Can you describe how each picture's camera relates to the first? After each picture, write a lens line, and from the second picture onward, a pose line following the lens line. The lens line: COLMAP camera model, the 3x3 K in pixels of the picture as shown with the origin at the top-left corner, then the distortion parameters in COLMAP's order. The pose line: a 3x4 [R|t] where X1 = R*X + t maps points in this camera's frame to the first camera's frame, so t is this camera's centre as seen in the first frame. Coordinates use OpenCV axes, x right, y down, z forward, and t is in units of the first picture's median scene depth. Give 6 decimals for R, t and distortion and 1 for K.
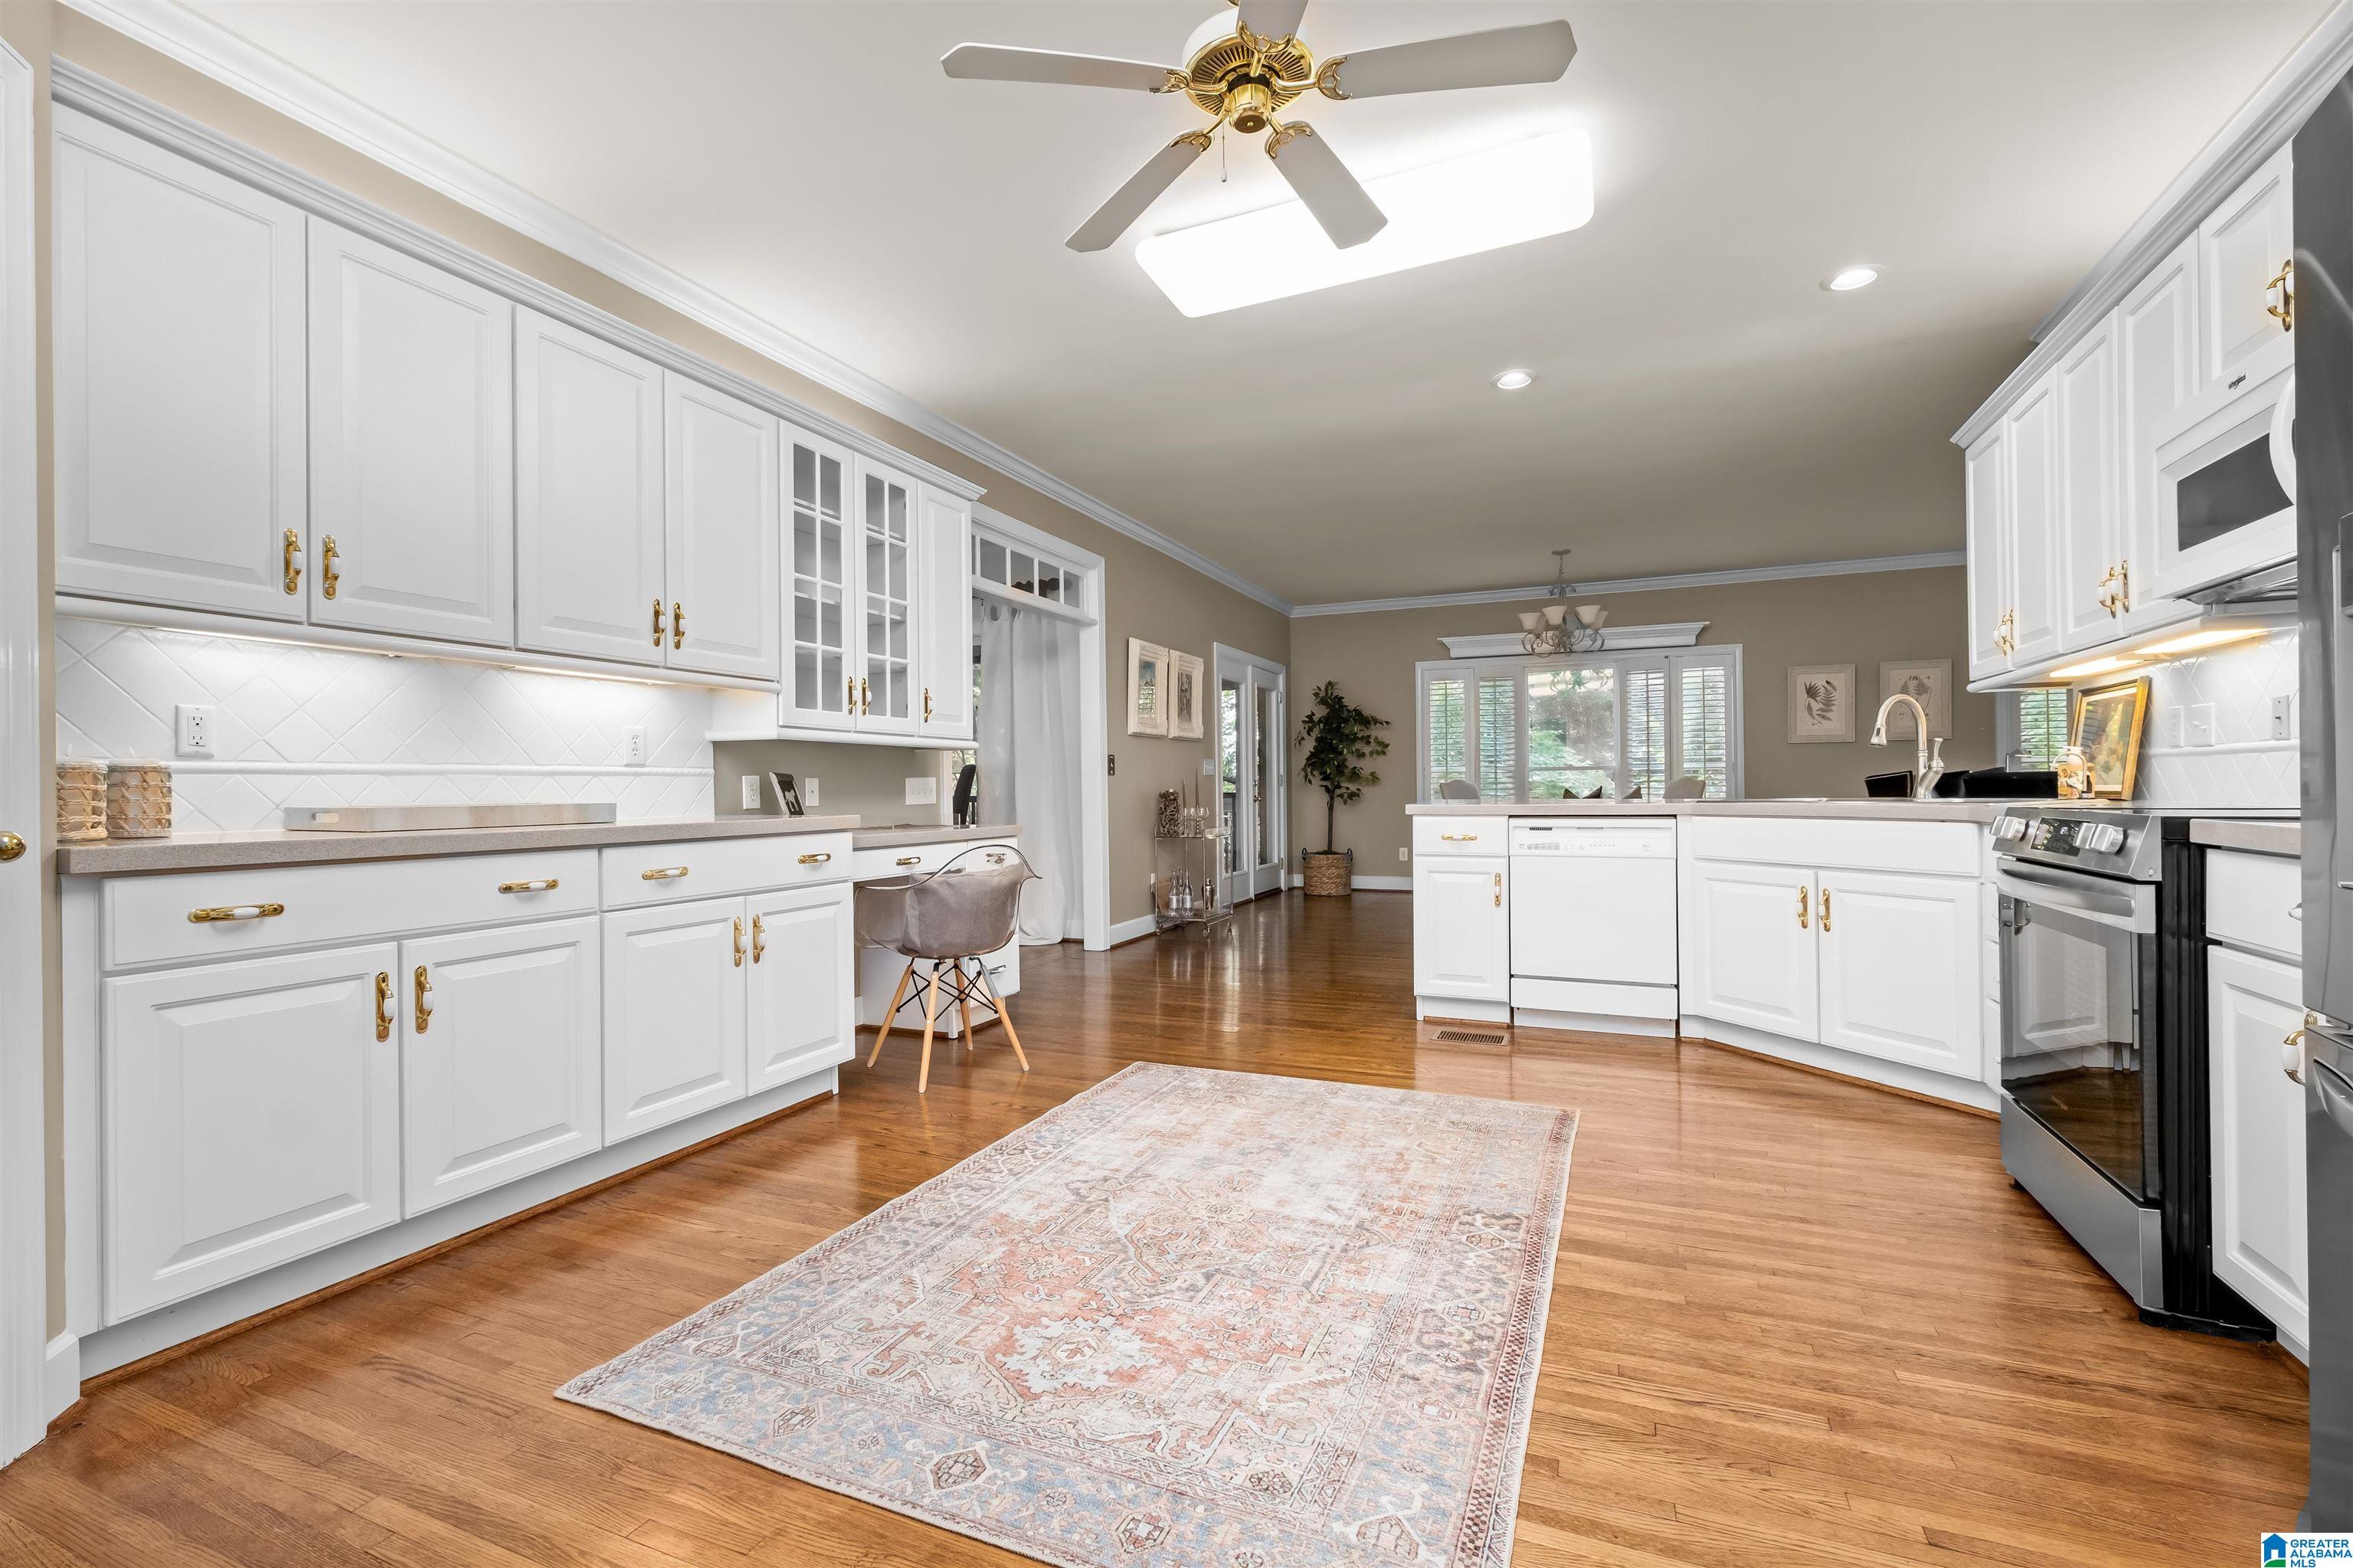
lens RADIAL K [[1037.2, 0, 1171.3], [0, 1037.2, 785.9], [0, 0, 1]] dist [-0.002705, -0.000880]
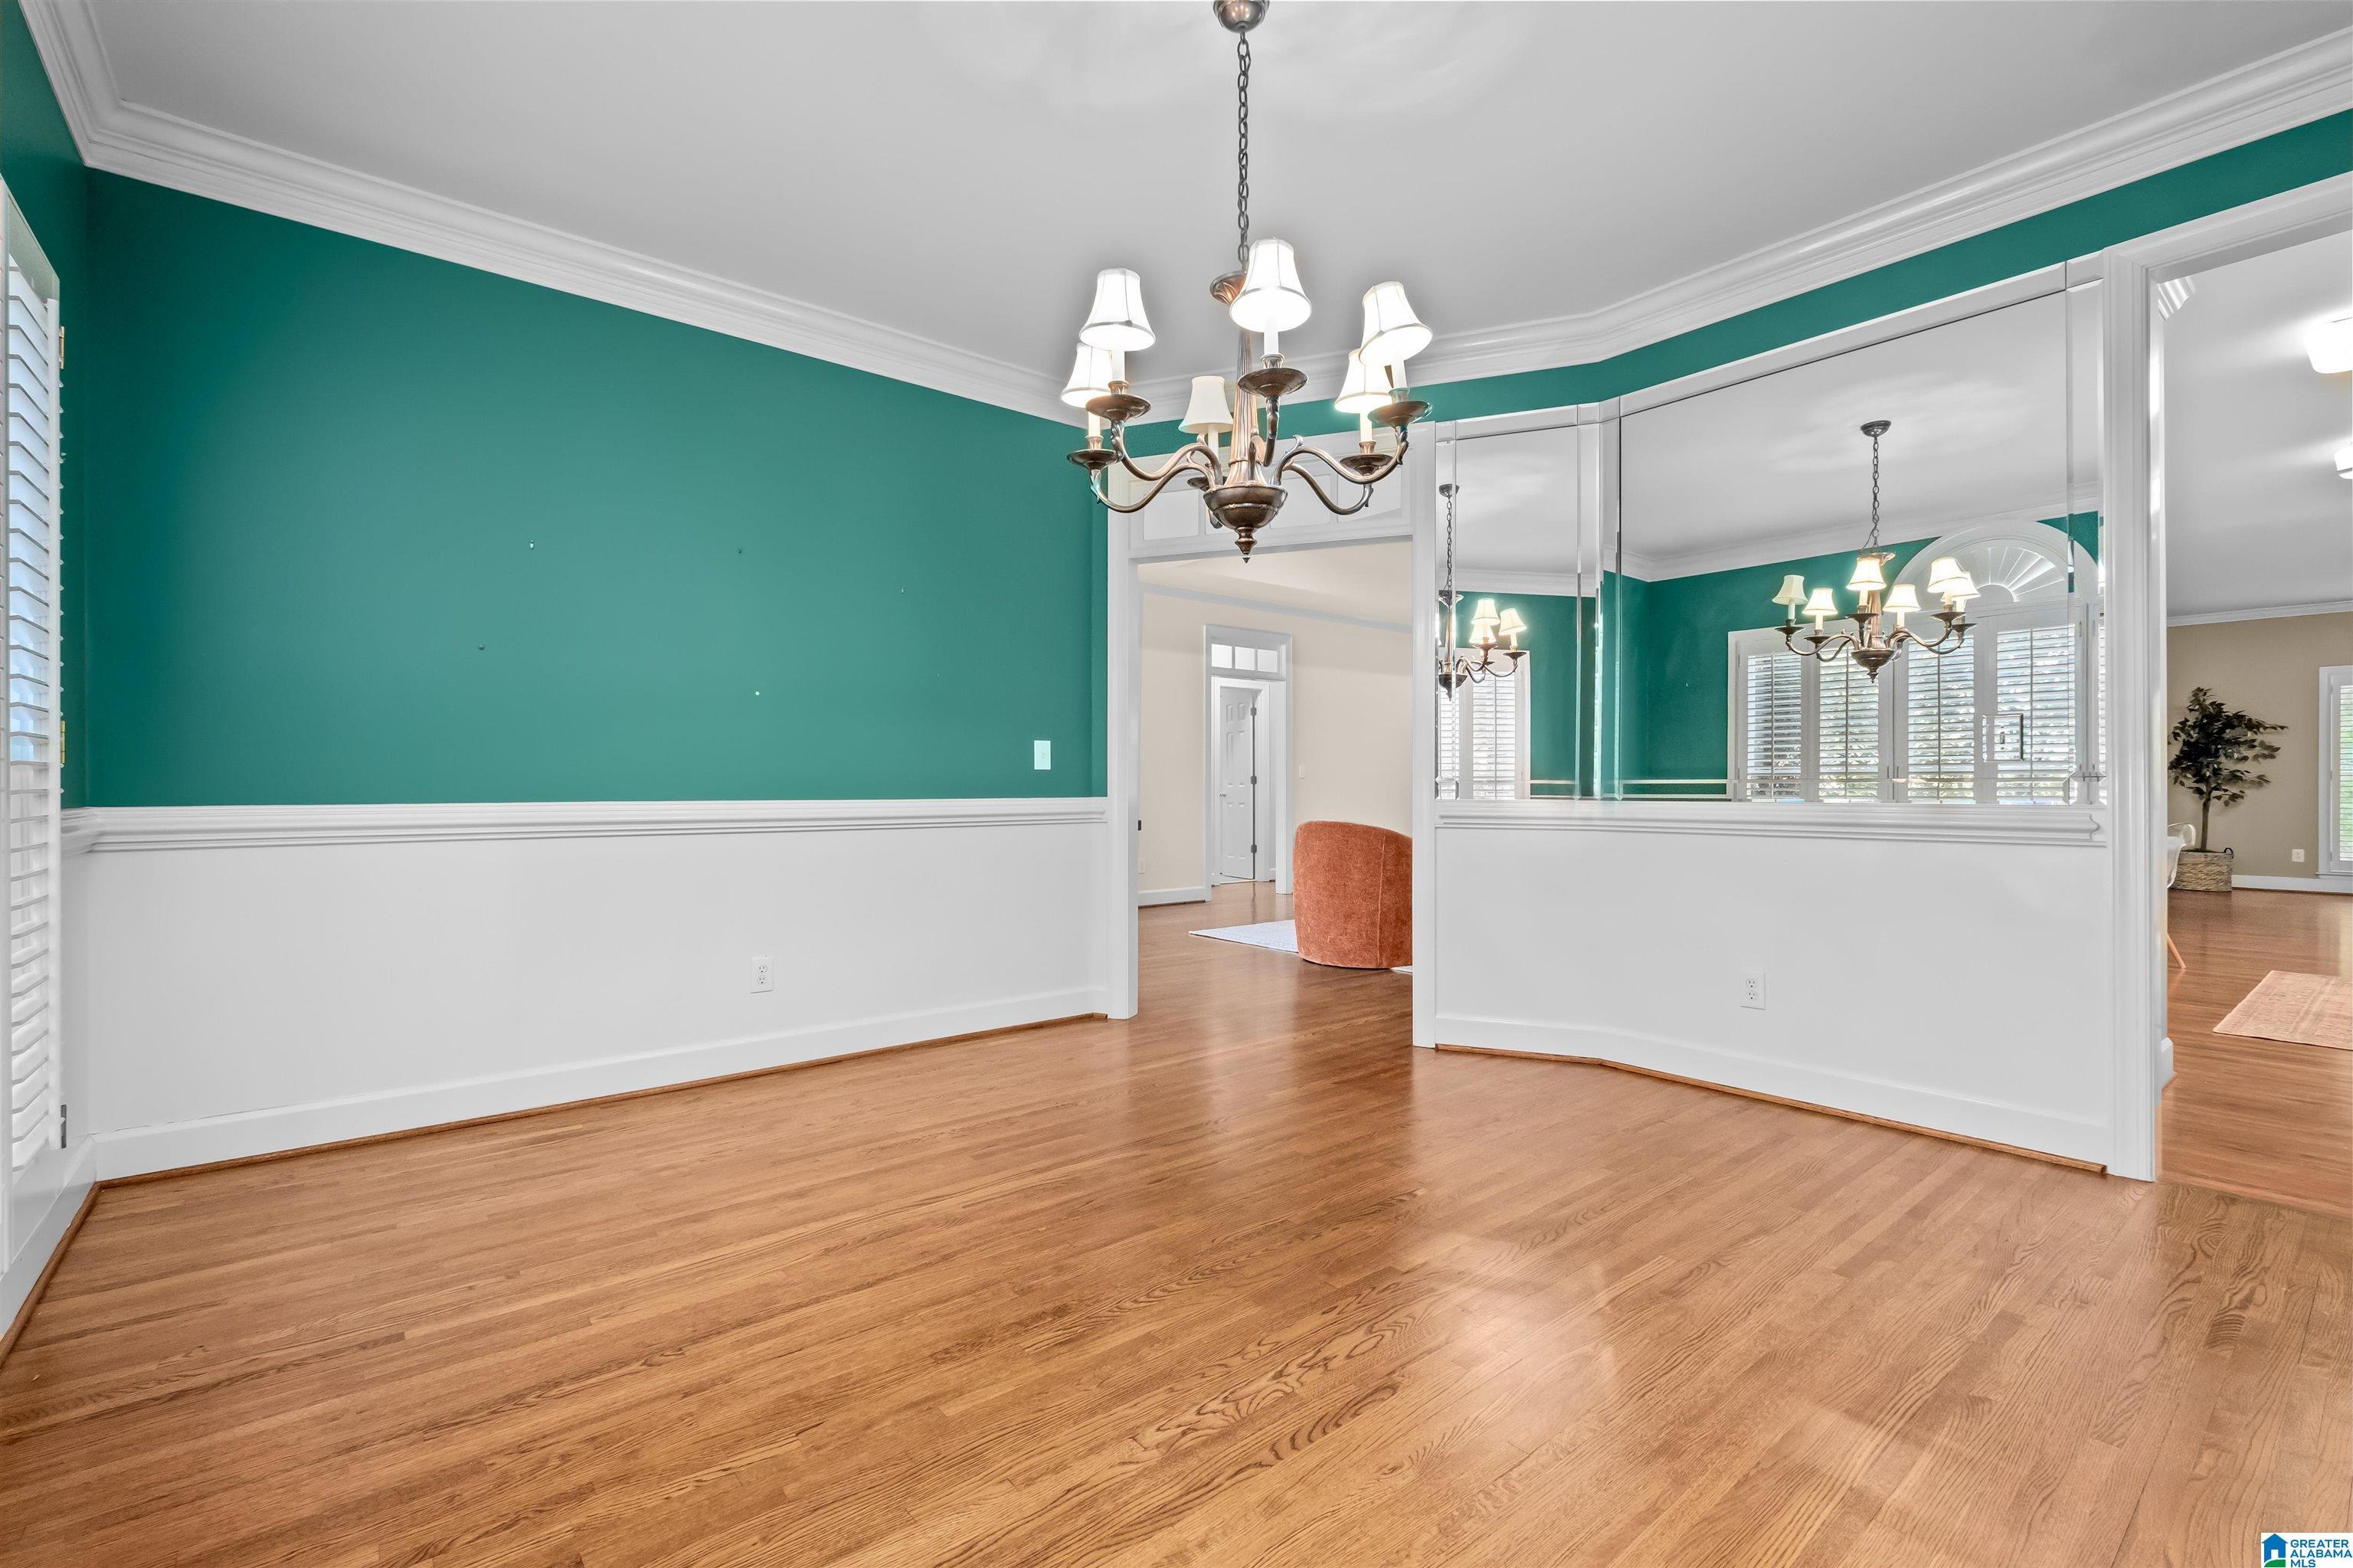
lens RADIAL K [[1037.2, 0, 1175.8], [0, 1037.2, 783.1], [0, 0, 1]] dist [-0.002705, -0.000880]
pose [[0.889173, 0.012259, -0.457406, -1.056302], [-0.010801, 0.999925, 0.005802, 0.001533], [0.457443, -0.000219, 0.889239, -1.467999]]
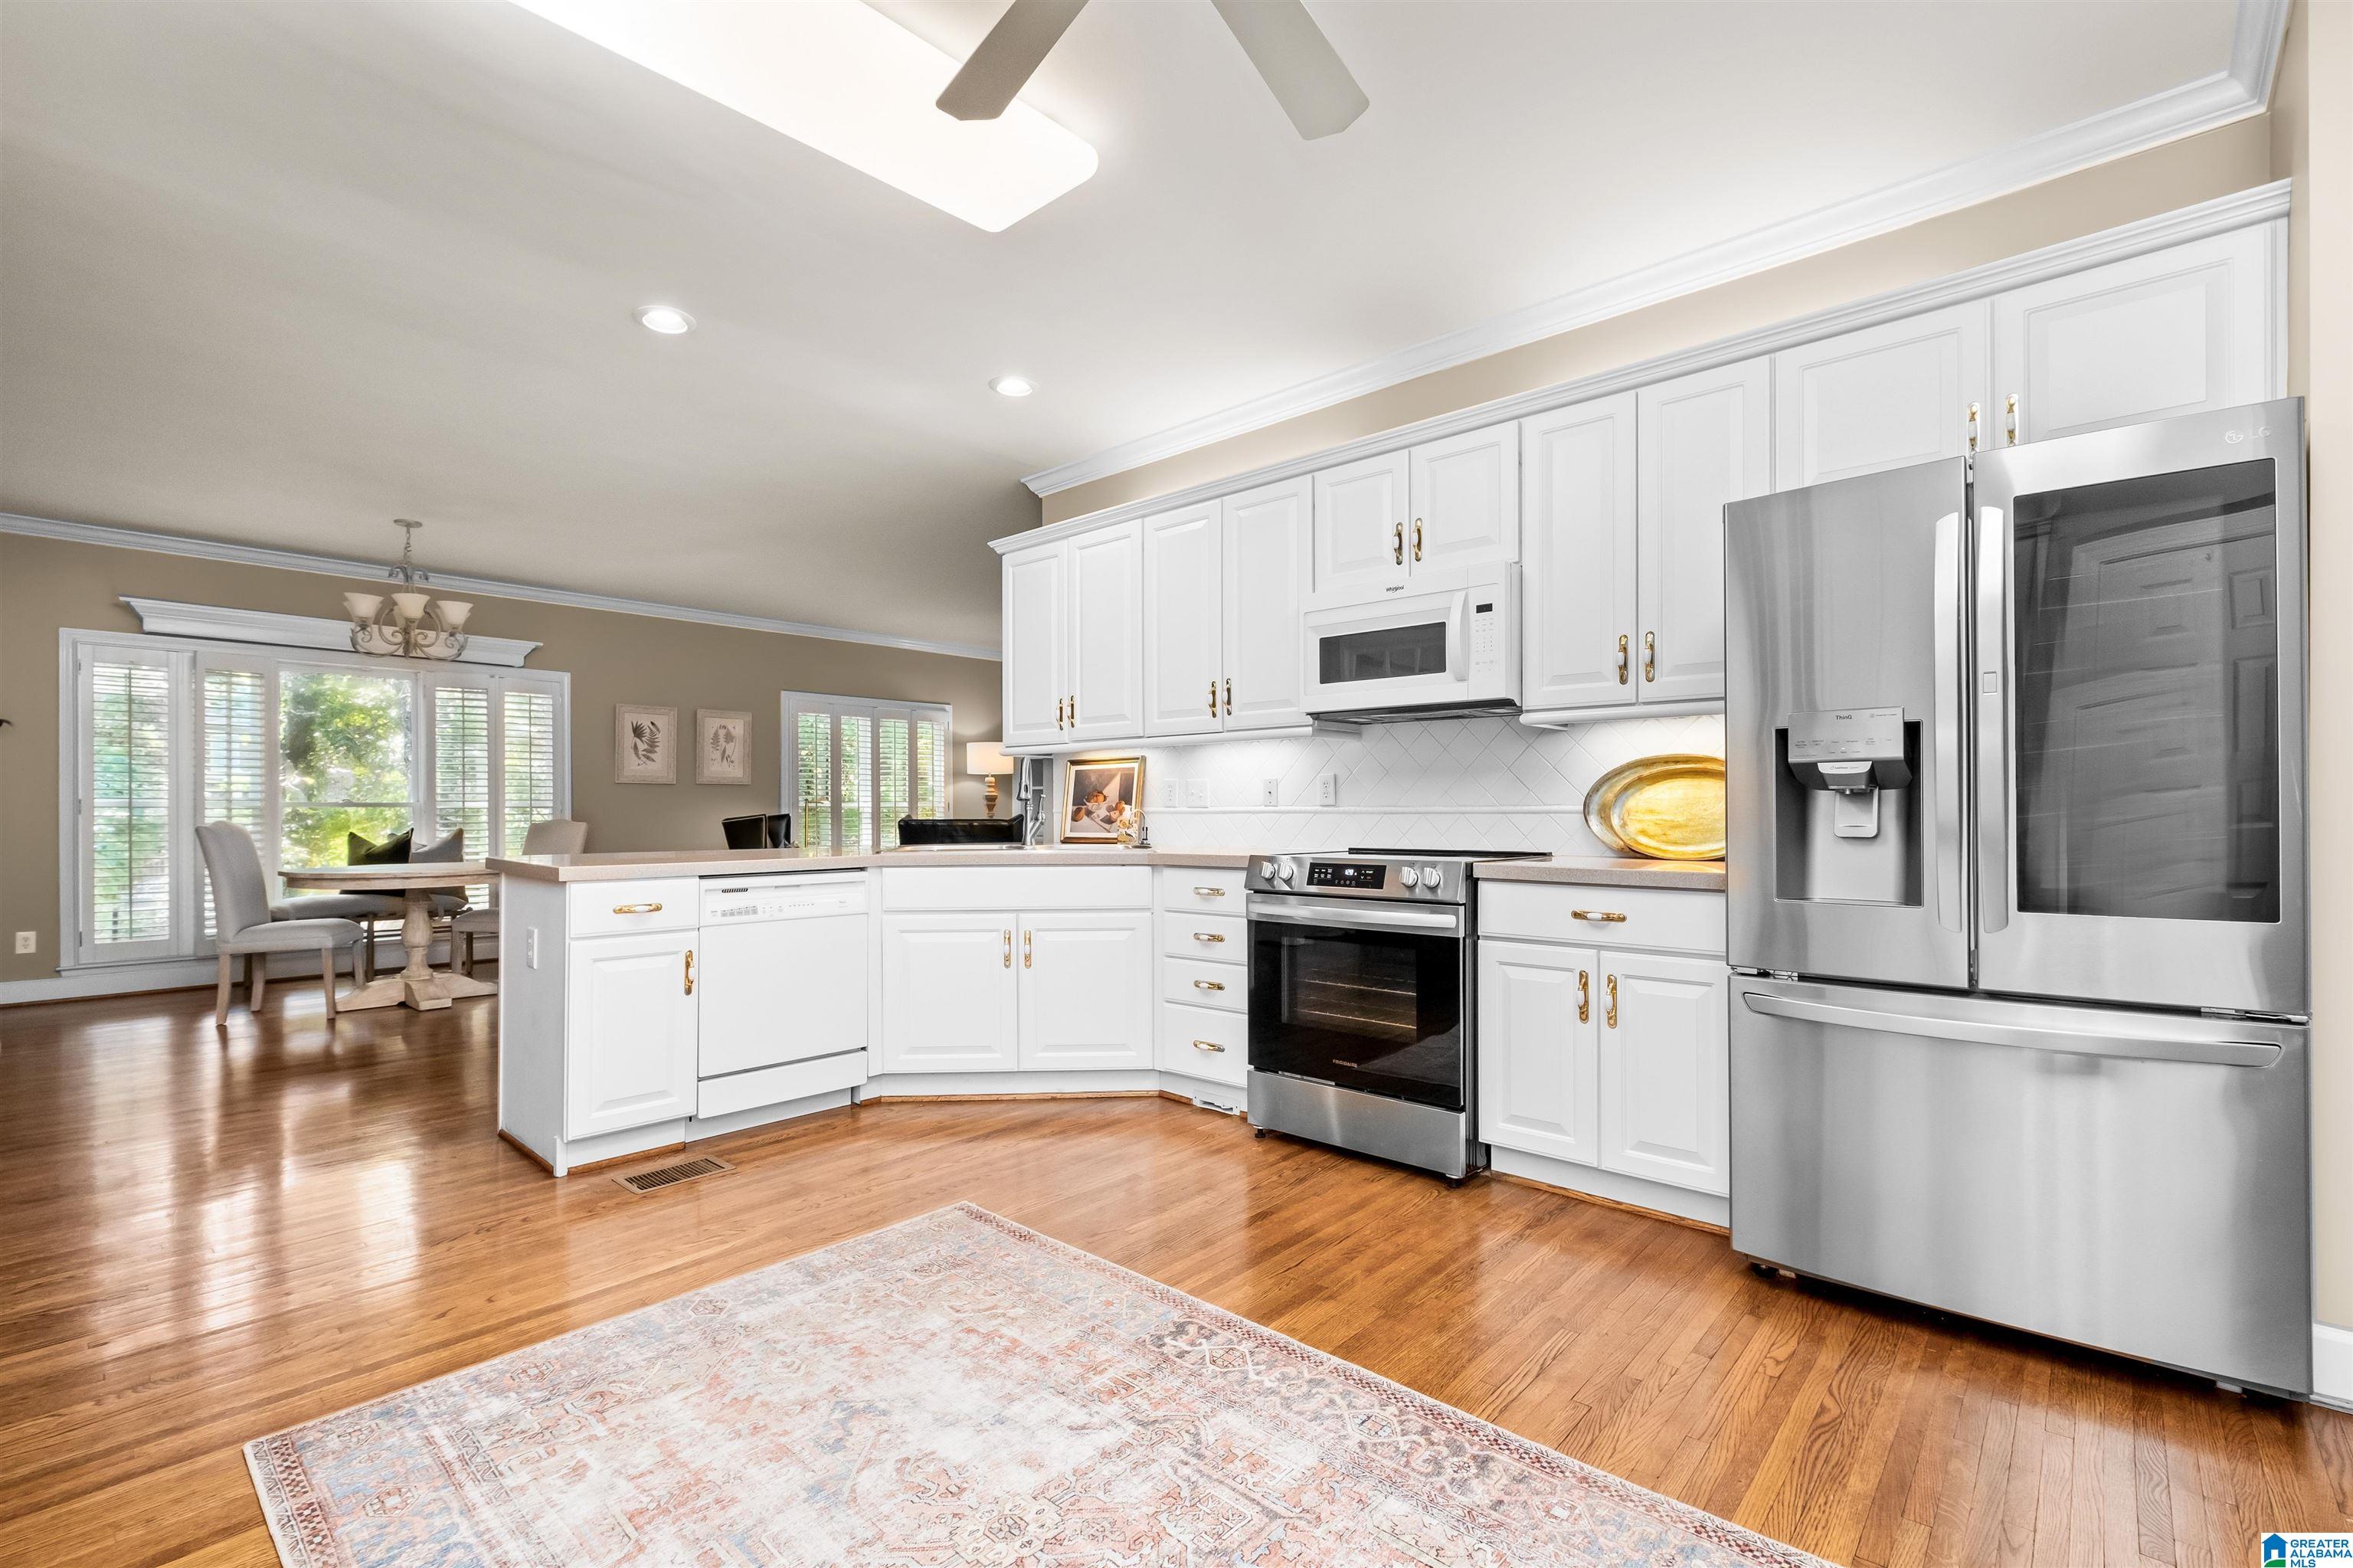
lens RADIAL K [[1037.2, 0, 1171.0], [0, 1037.2, 812.3], [0, 0, 1]] dist [-0.002705, -0.000880]
pose [[0.317736, 0.008698, 0.948139, -0.480103], [-0.002202, 0.999962, -0.008435, -0.022118], [-0.948177, 0.000592, 0.317743, 0.641960]]
